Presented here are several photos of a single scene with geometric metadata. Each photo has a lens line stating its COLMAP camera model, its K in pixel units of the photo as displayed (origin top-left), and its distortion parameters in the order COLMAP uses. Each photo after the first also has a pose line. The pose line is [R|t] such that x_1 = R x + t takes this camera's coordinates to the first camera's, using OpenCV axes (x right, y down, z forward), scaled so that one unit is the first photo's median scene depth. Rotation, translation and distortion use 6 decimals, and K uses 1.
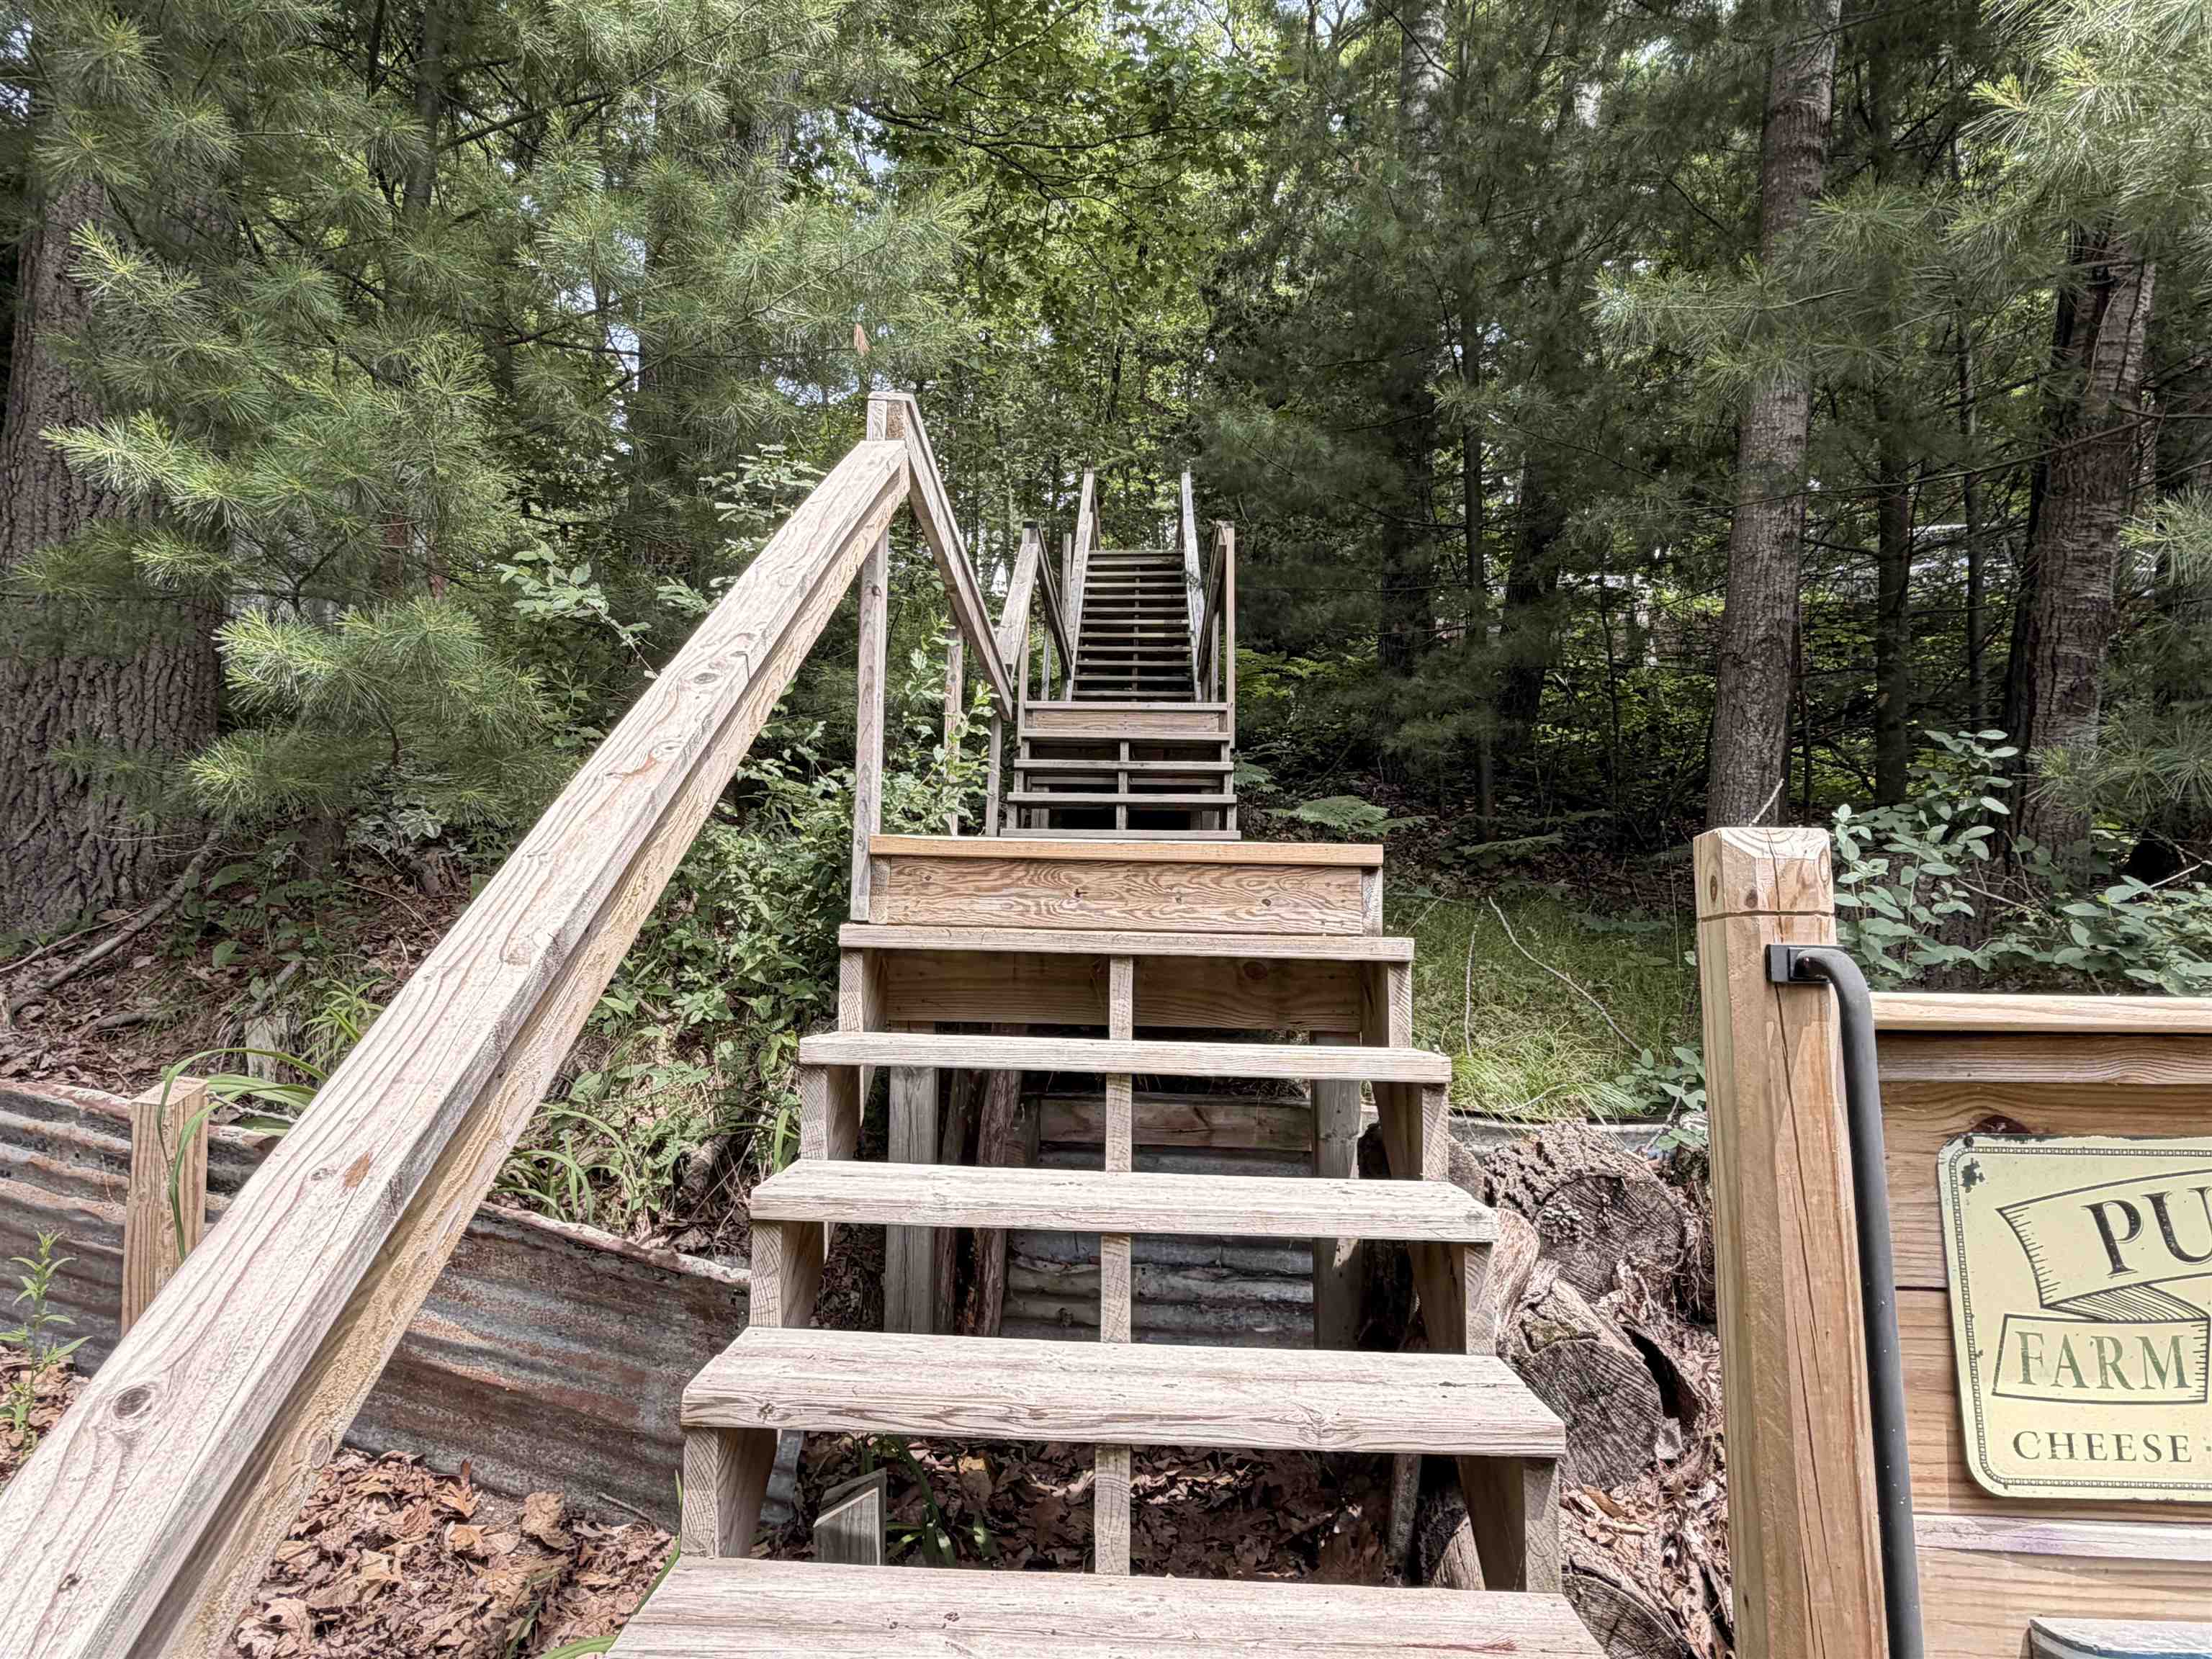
lens RADIAL K [[1370.6, 0, 1103.6], [0, 1370.6, 838.3], [0, 0, 1]] dist [-0.002124, 0.002661]
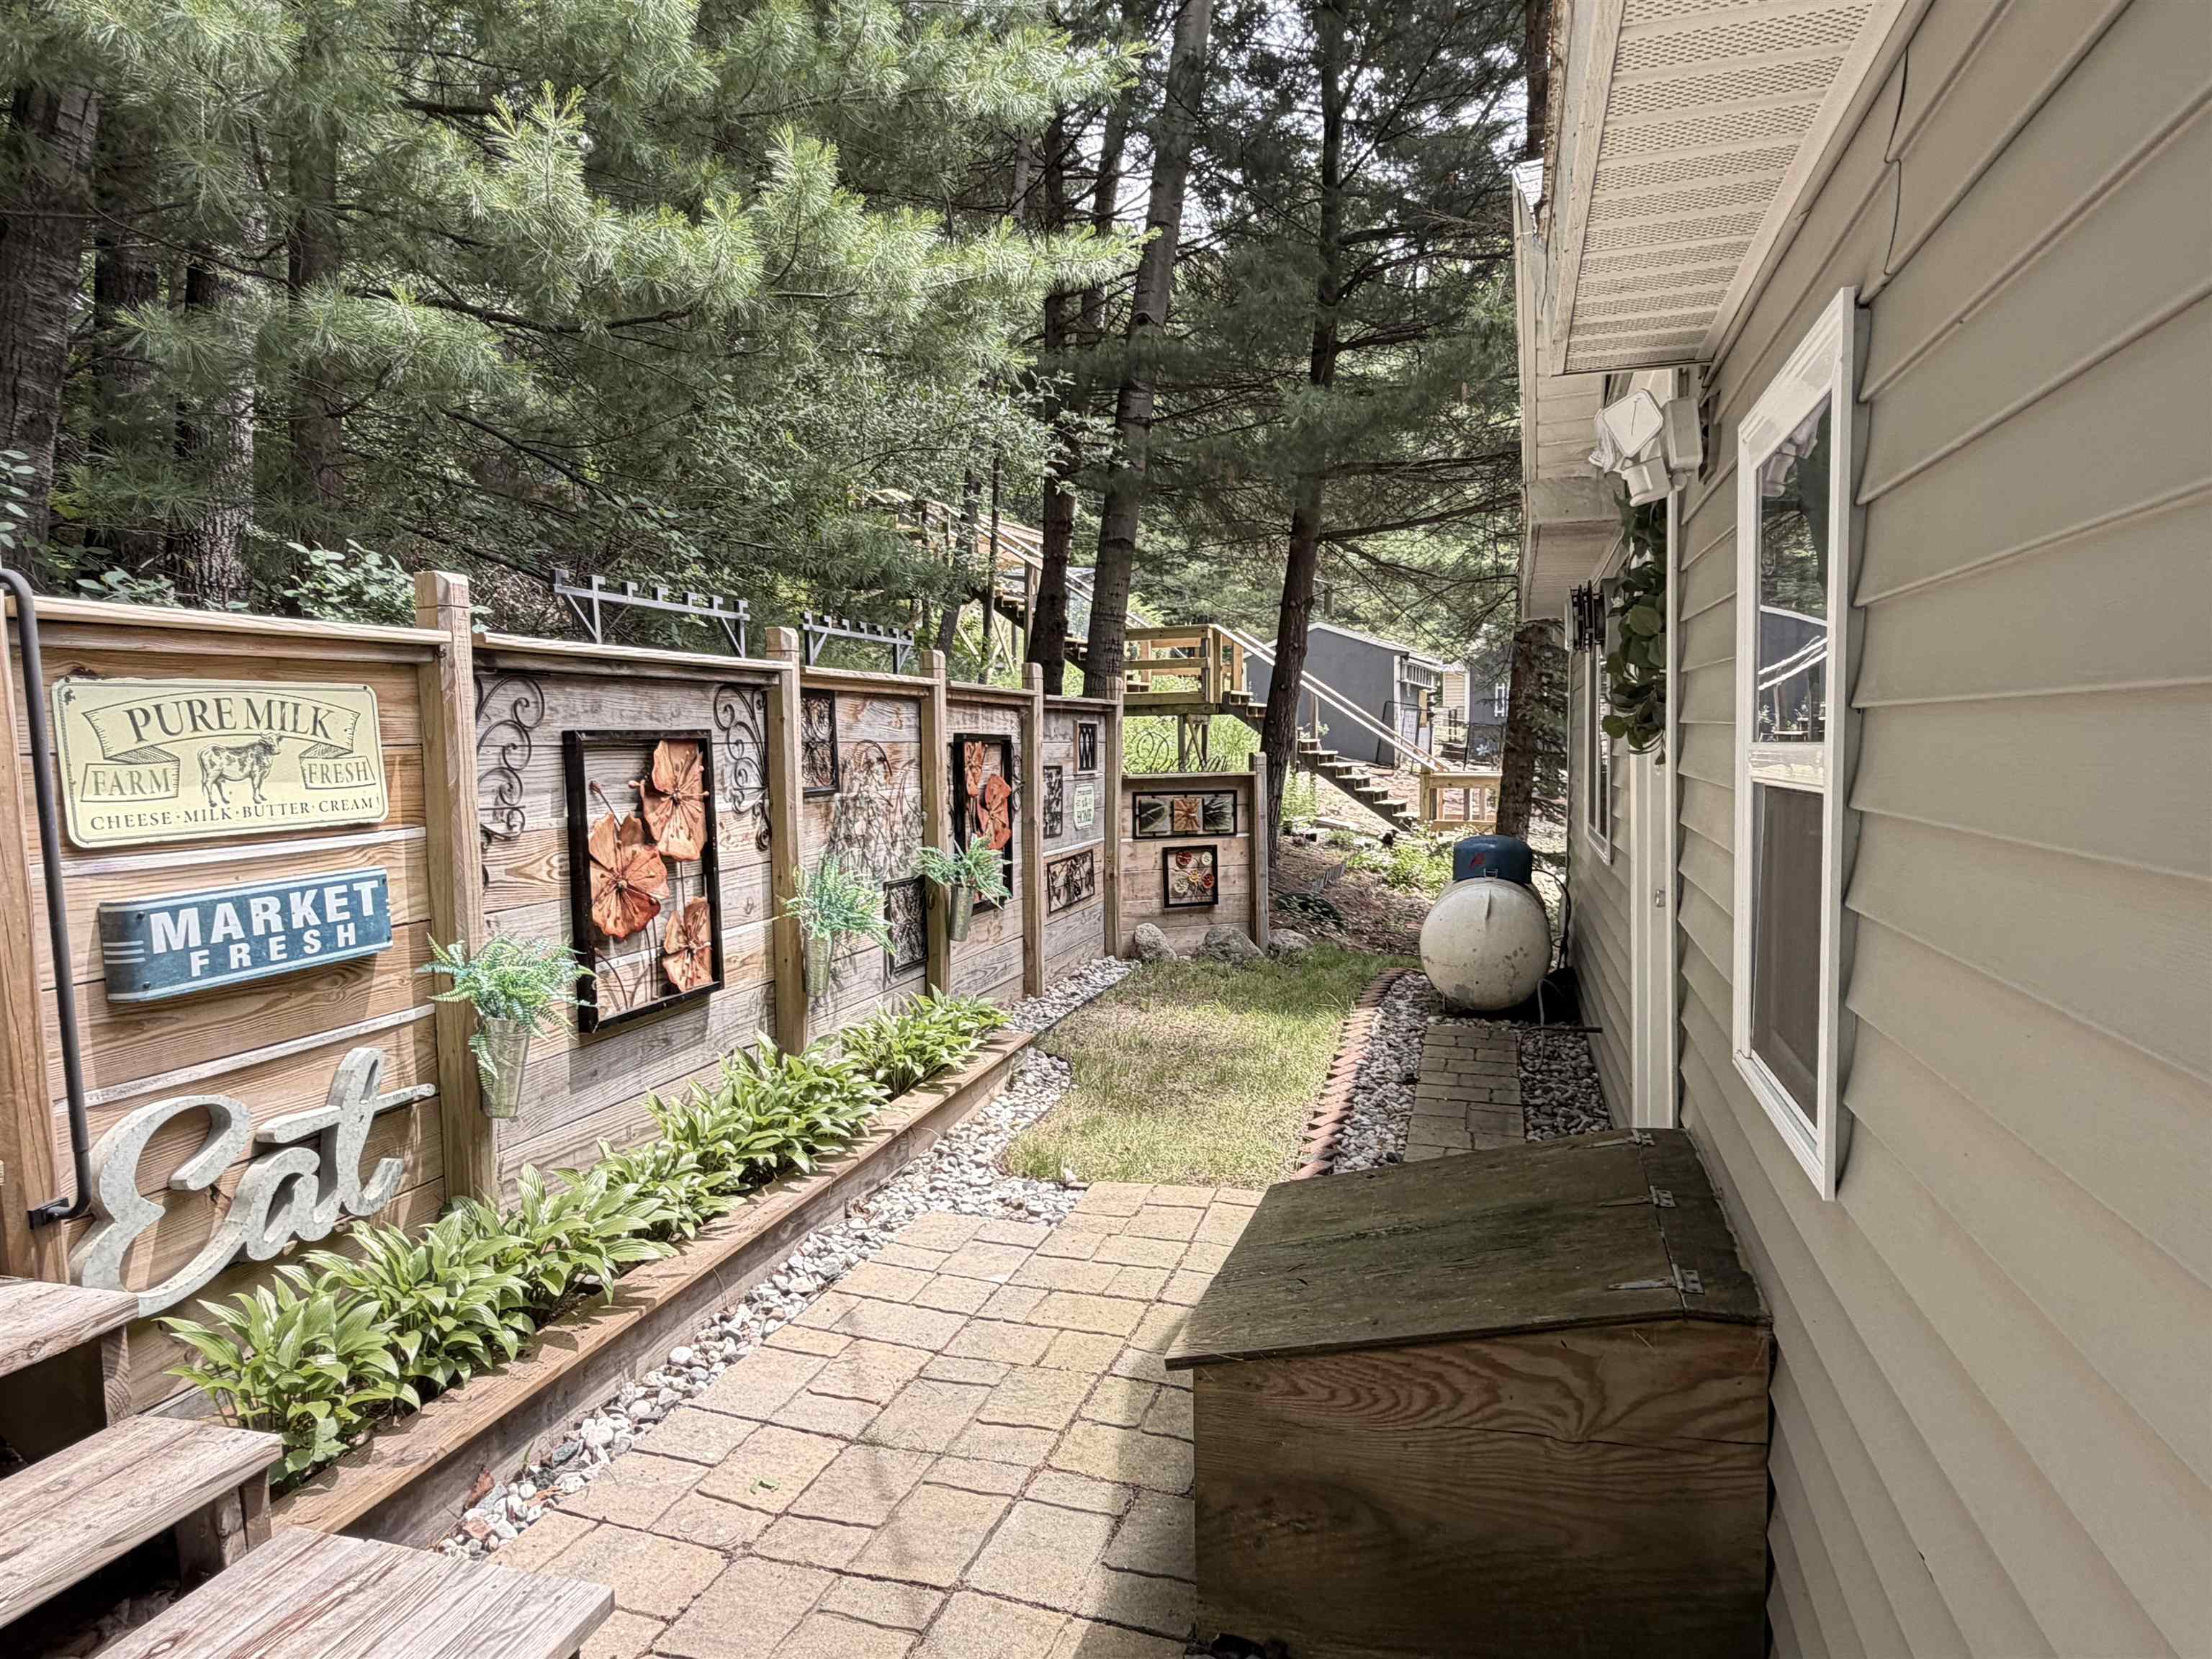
lens RADIAL K [[1370.6, 0, 1088.8], [0, 1370.6, 825.1], [0, 0, 1]] dist [-0.002124, 0.002661]
pose [[0.280065, -0.085398, 0.956175, -0.865108], [-0.094918, 0.988691, 0.116104, 0.062572], [-0.955277, -0.123274, 0.268792, -0.962935]]
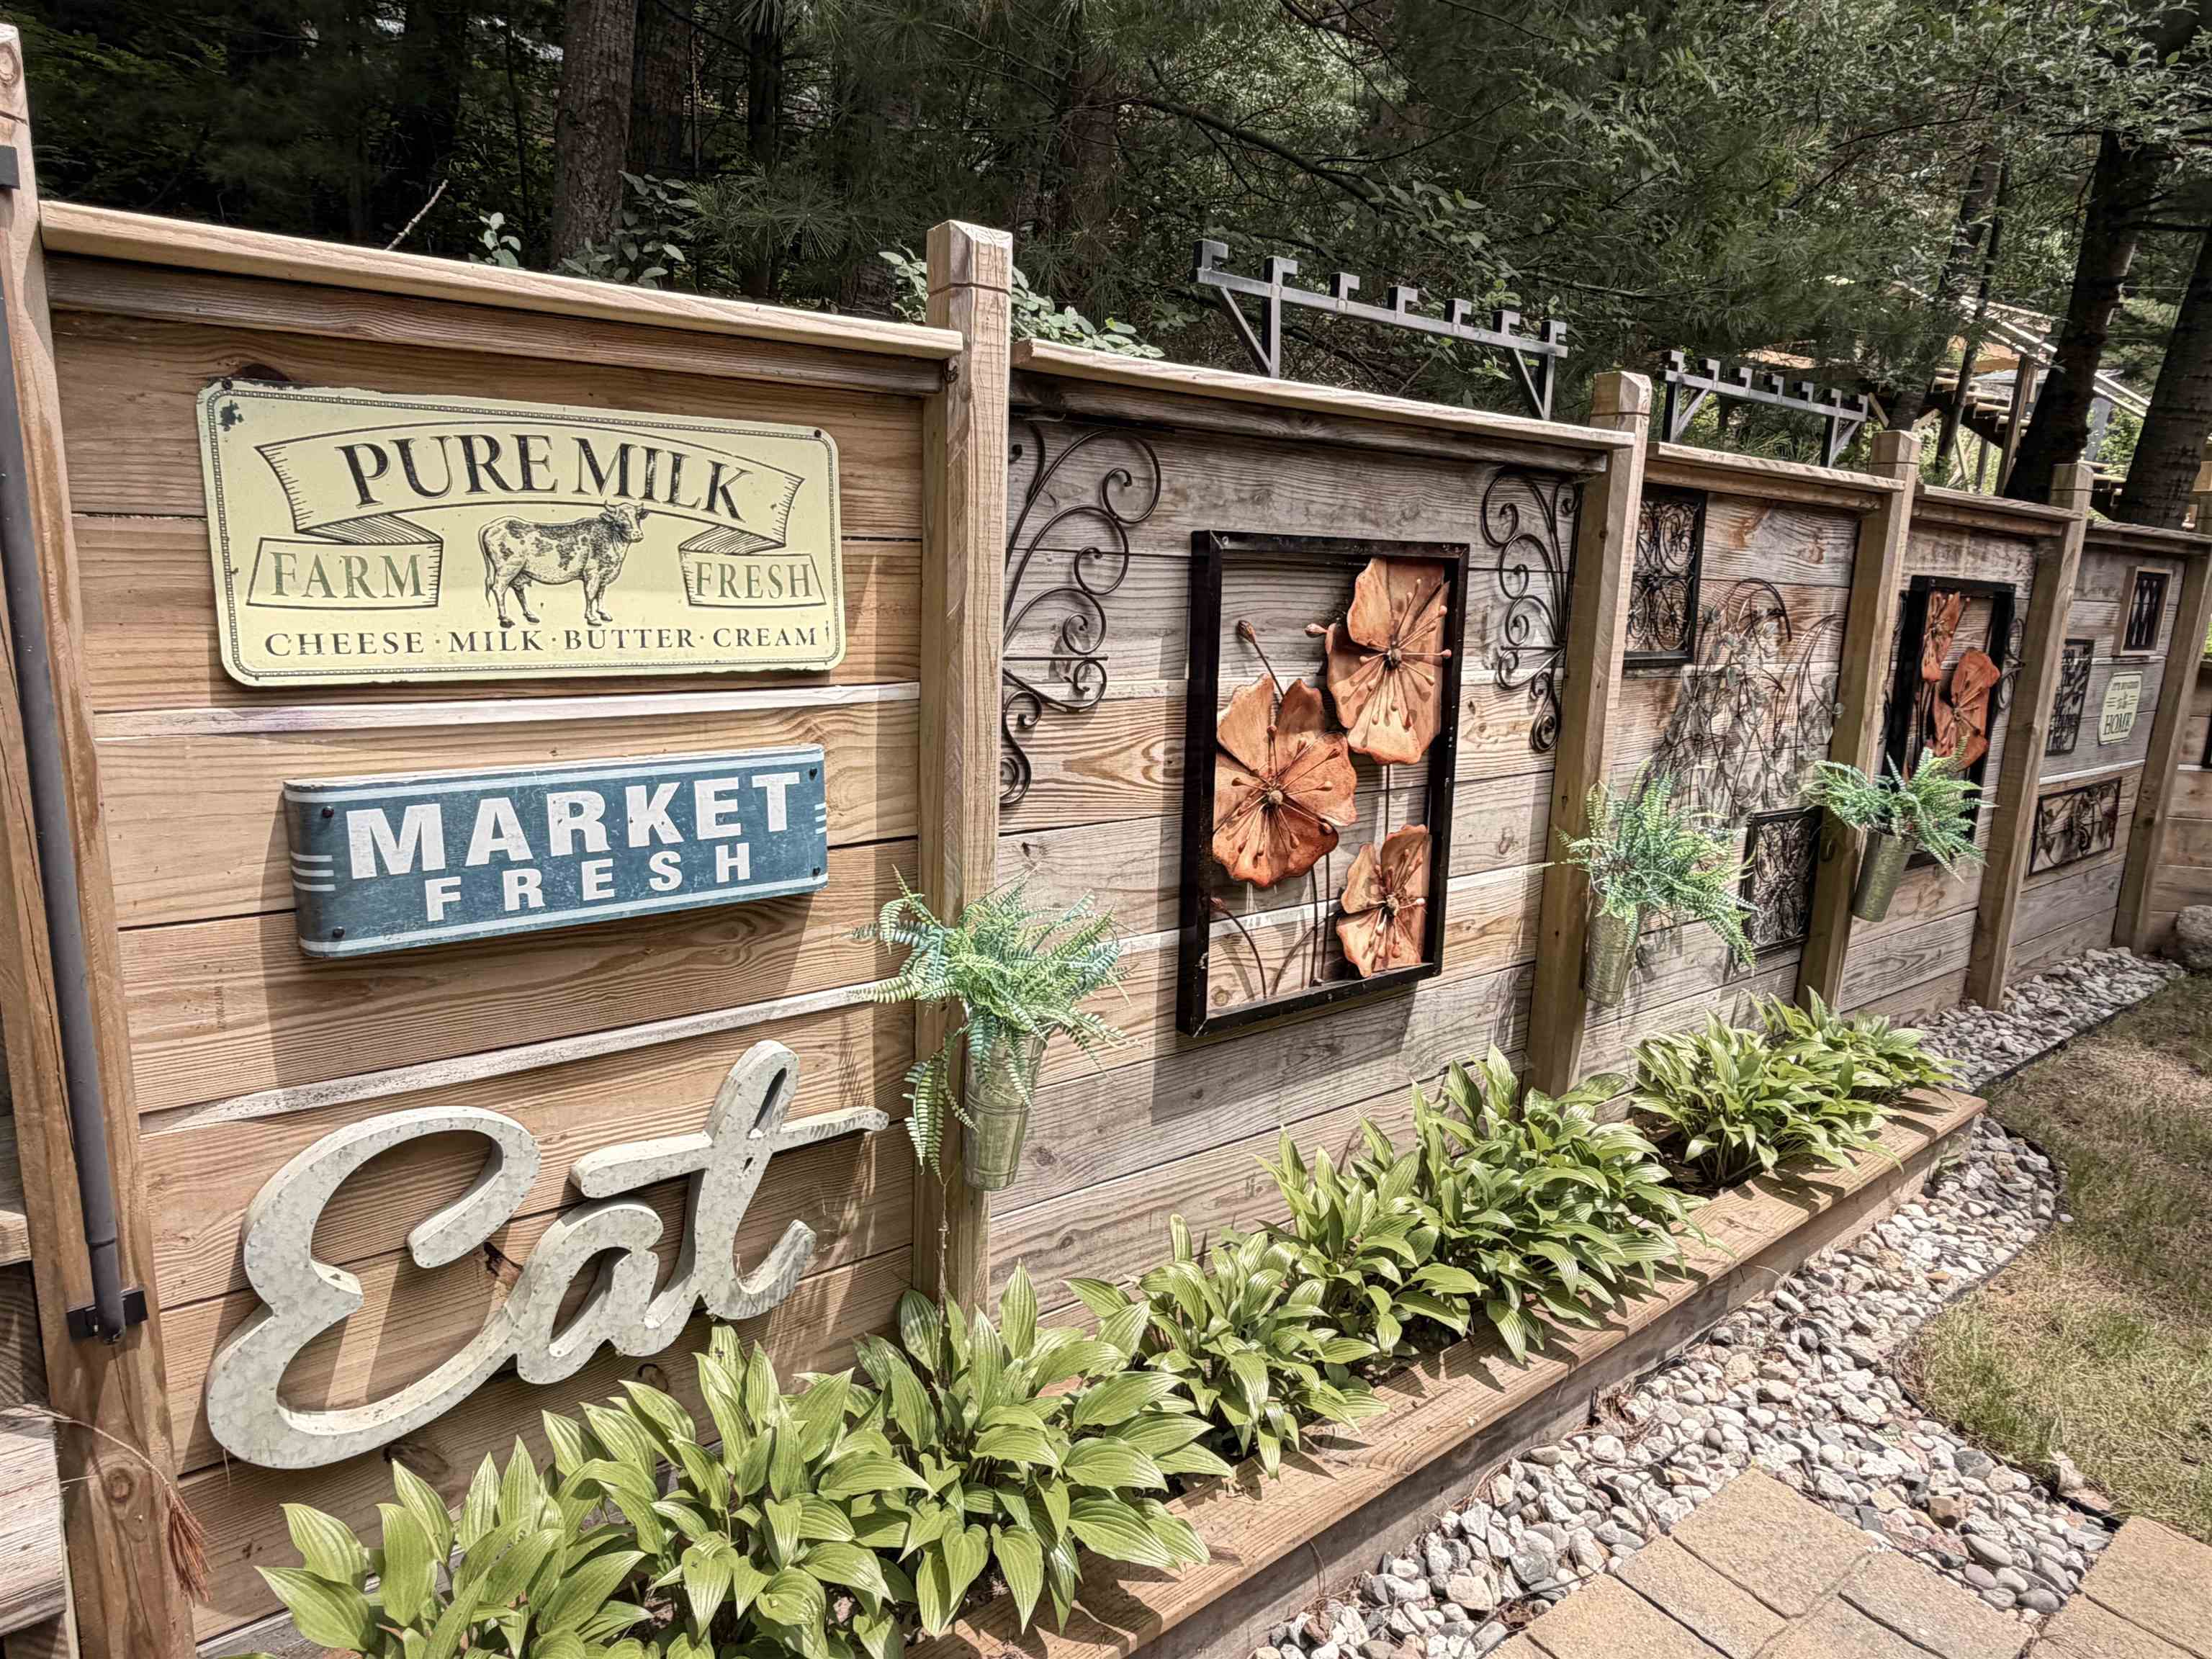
lens RADIAL K [[1370.6, 0, 1072.1], [0, 1370.6, 837.1], [0, 0, 1]] dist [-0.002124, 0.002661]
pose [[0.782371, -0.115347, 0.612038, 0.456174], [-0.088582, 0.952102, 0.292671, 0.188809], [-0.616481, -0.283192, 0.734679, -0.338413]]
